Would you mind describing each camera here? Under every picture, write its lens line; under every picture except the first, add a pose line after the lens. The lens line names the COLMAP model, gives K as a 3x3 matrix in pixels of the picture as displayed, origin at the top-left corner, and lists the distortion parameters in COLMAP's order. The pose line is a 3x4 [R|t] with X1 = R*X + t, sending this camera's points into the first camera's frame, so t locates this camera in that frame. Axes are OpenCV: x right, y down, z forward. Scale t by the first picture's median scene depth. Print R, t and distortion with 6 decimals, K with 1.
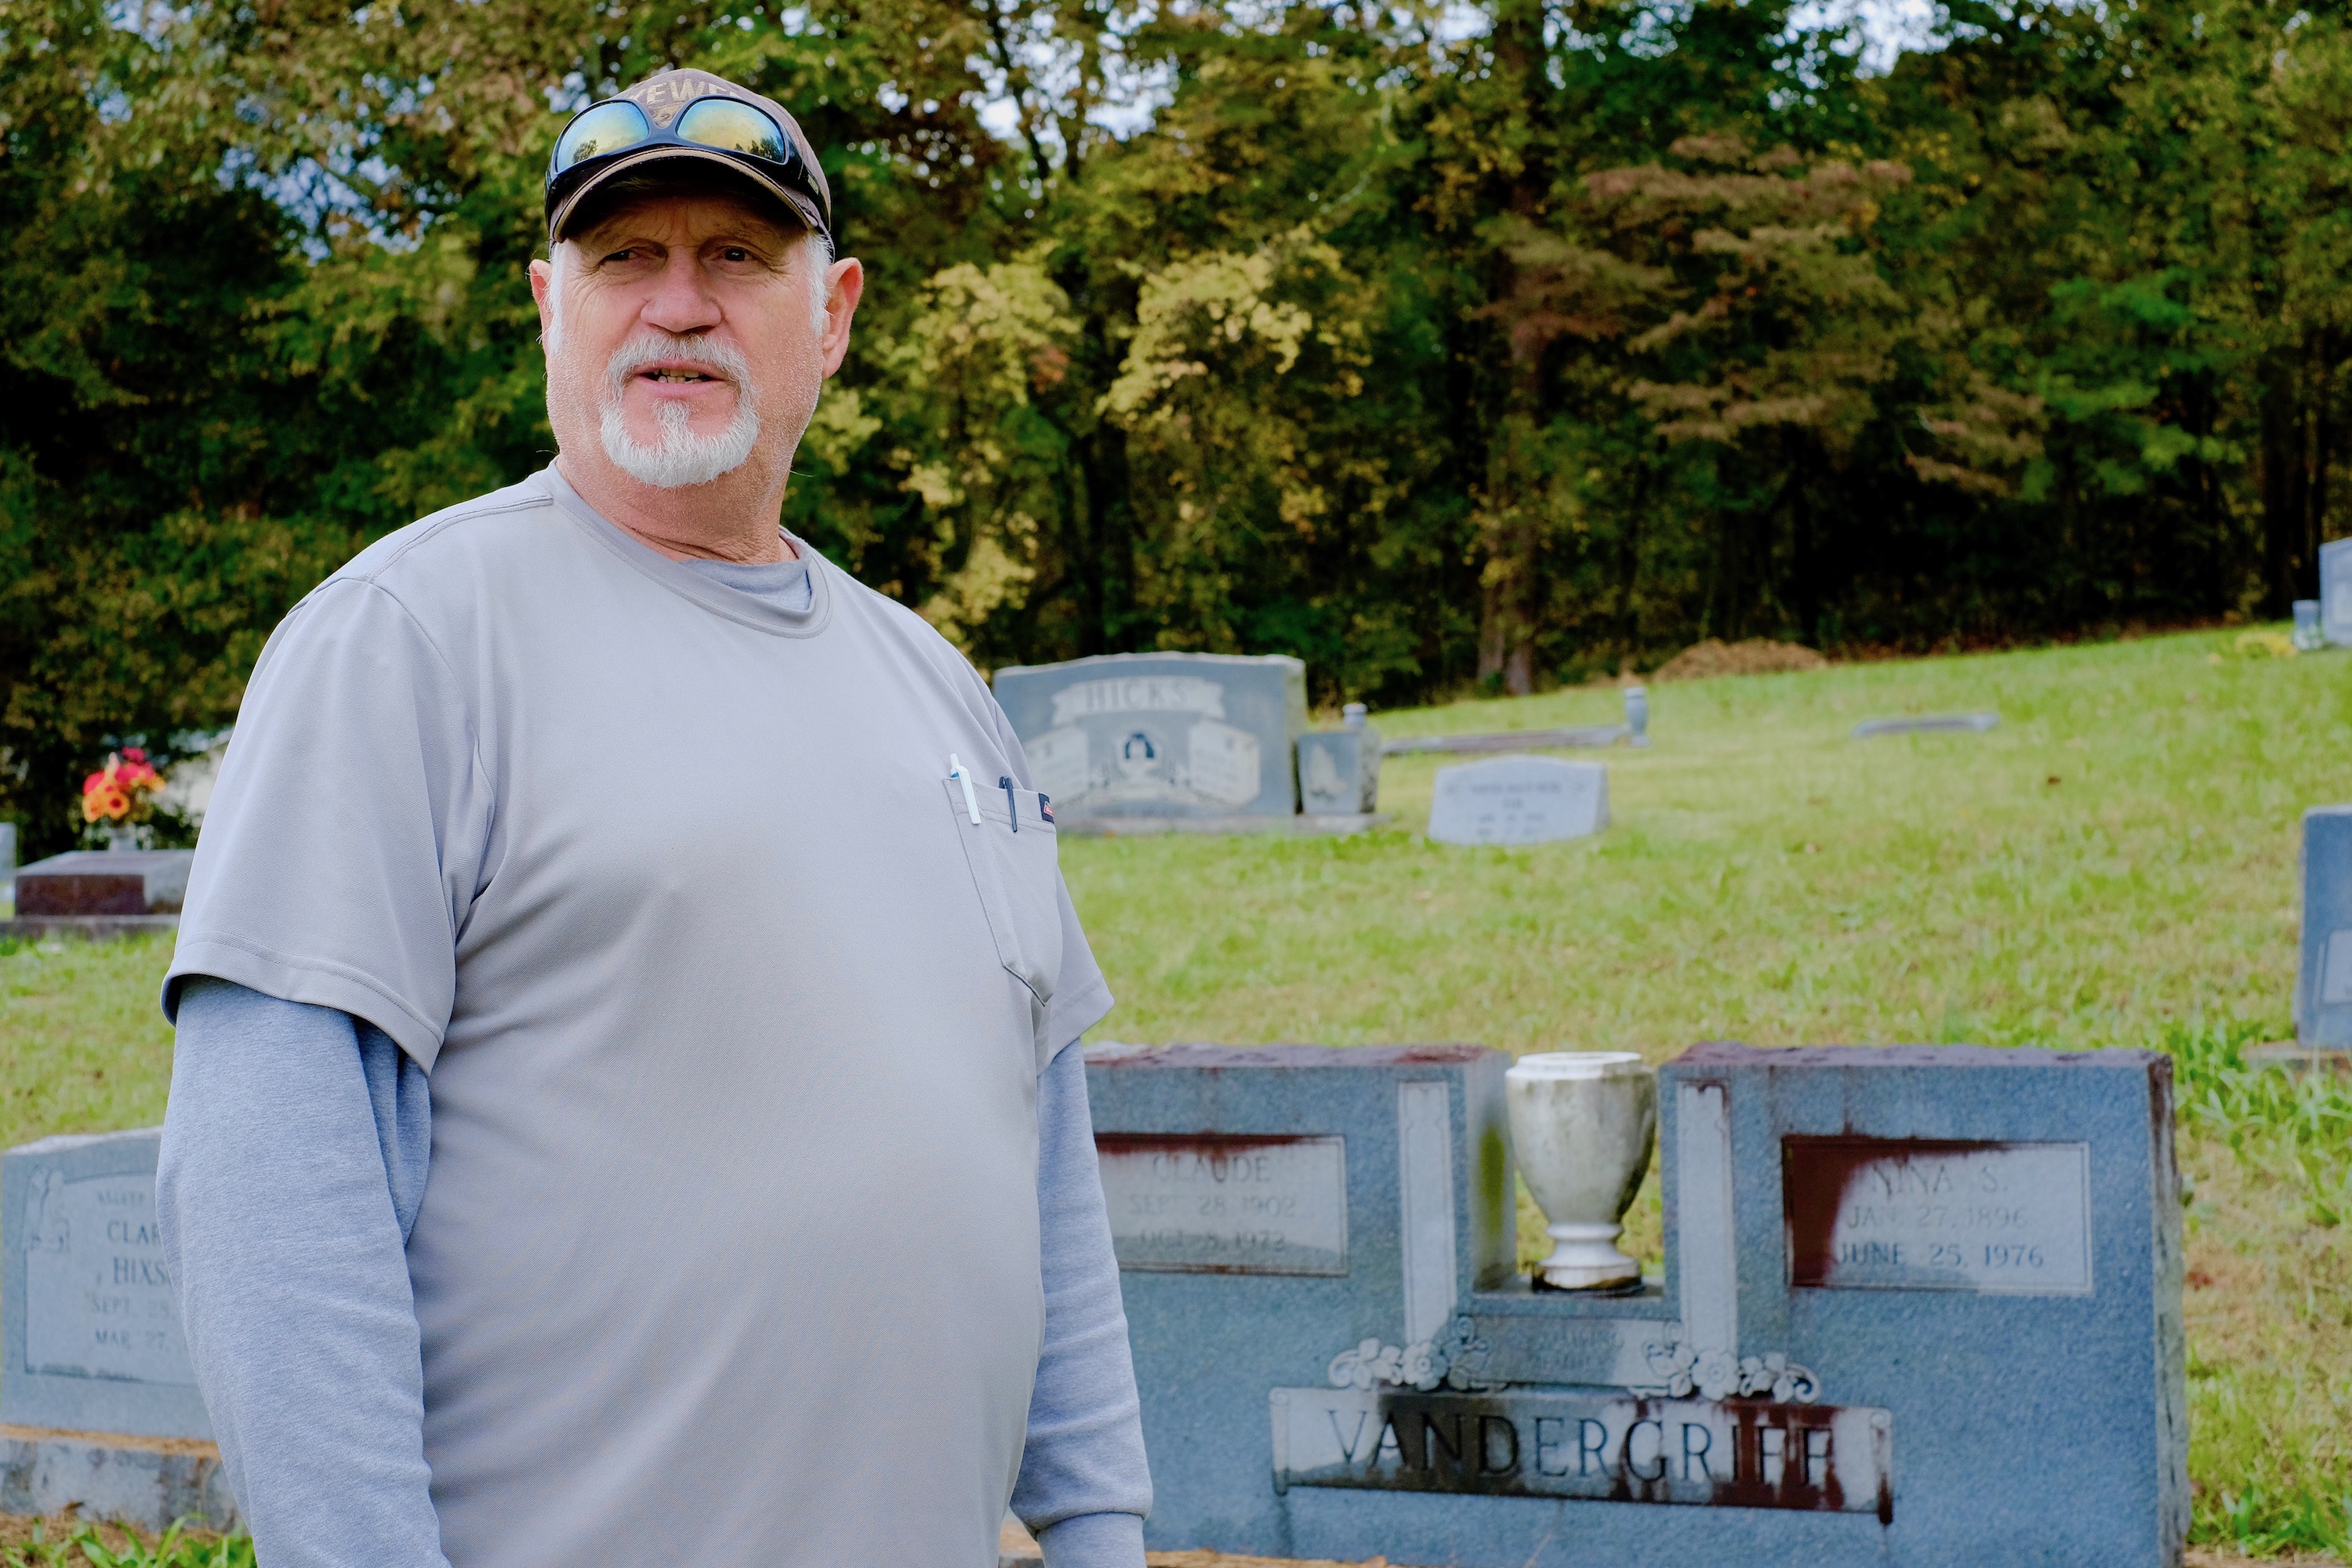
lens RADIAL K [[3690.4, 0, 1174.7], [0, 3690.4, 782.8], [0, 0, 1]] dist [-0.036095, 0.000000]
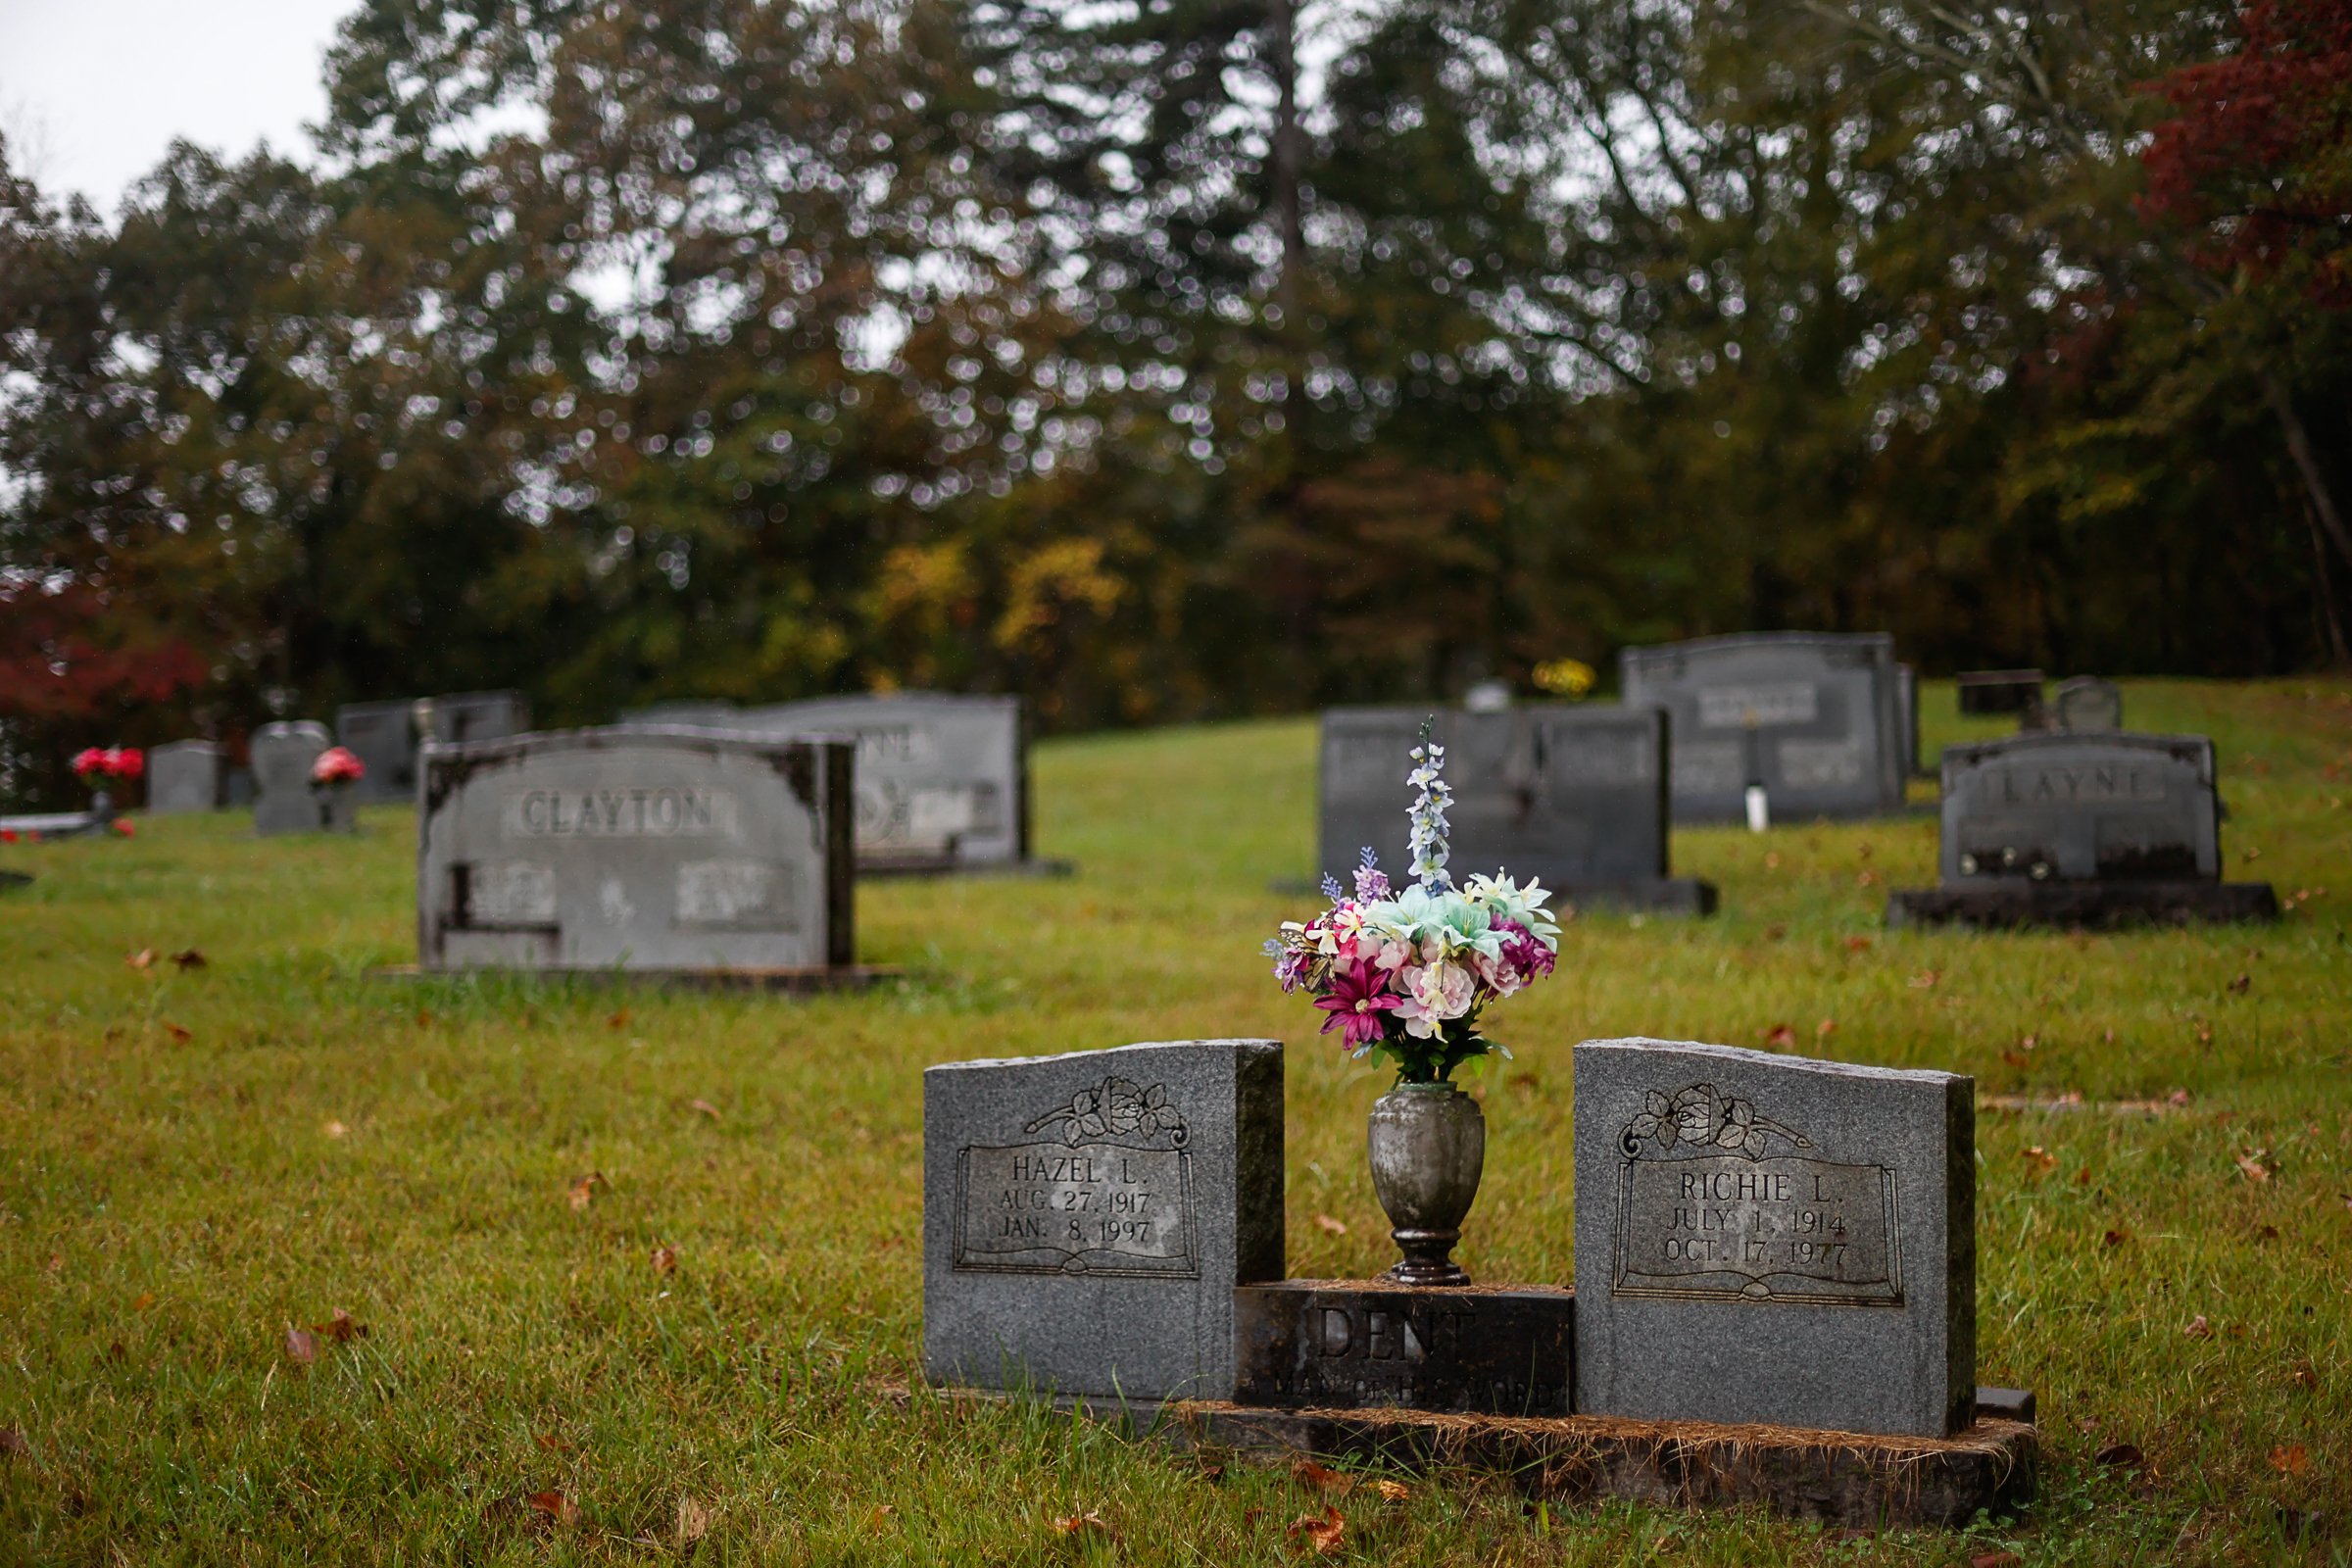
lens RADIAL K [[3442.7, 0, 1176.4], [0, 3442.7, 784.6], [0, 0, 1]] dist [-0.113015, 0.000000]
pose [[0.995066, -0.001997, -0.099196, 0.206055], [-0.004947, 0.997556, -0.069699, 0.063448], [0.099093, 0.069846, 0.992624, -0.454929]]
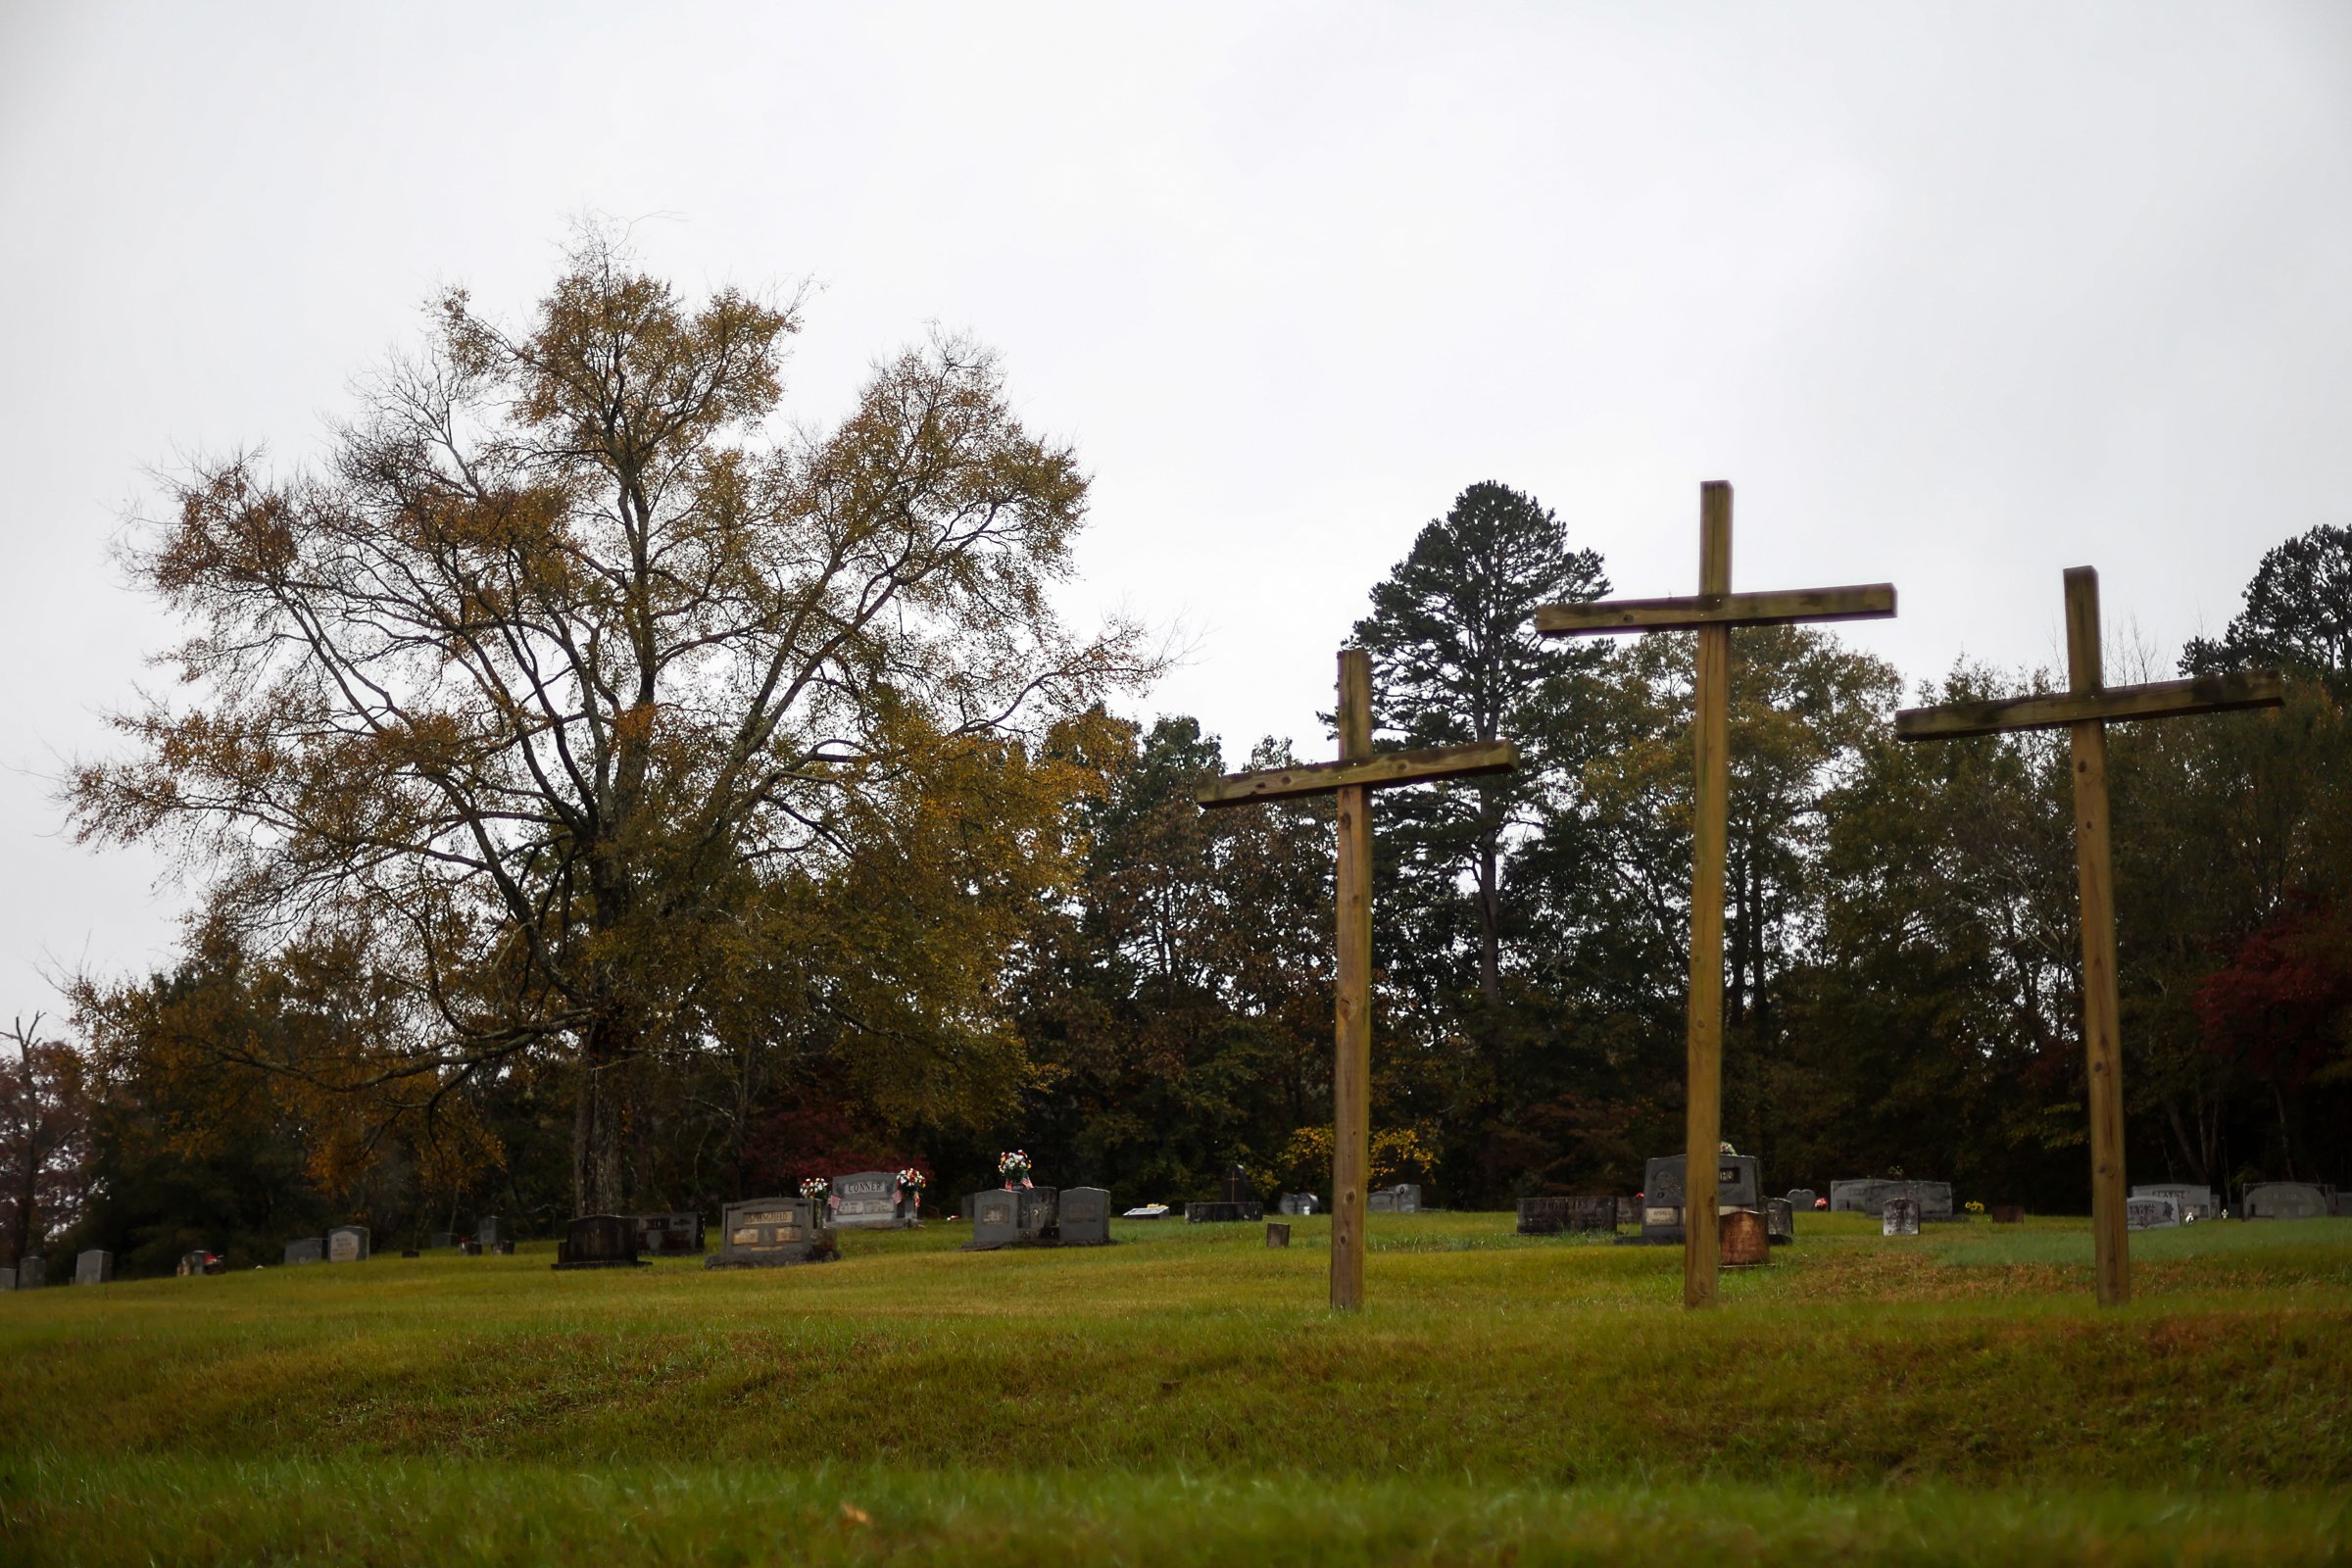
lens RADIAL K [[3442.7, 0, 1175.2], [0, 3442.7, 785.2], [0, 0, 1]] dist [-0.113015, 0.000000]
pose [[0.992048, 0.065227, 0.107640, -0.442413], [-0.037616, 0.969798, -0.240990, 0.230765], [-0.120108, 0.235025, 0.964540, -1.499901]]
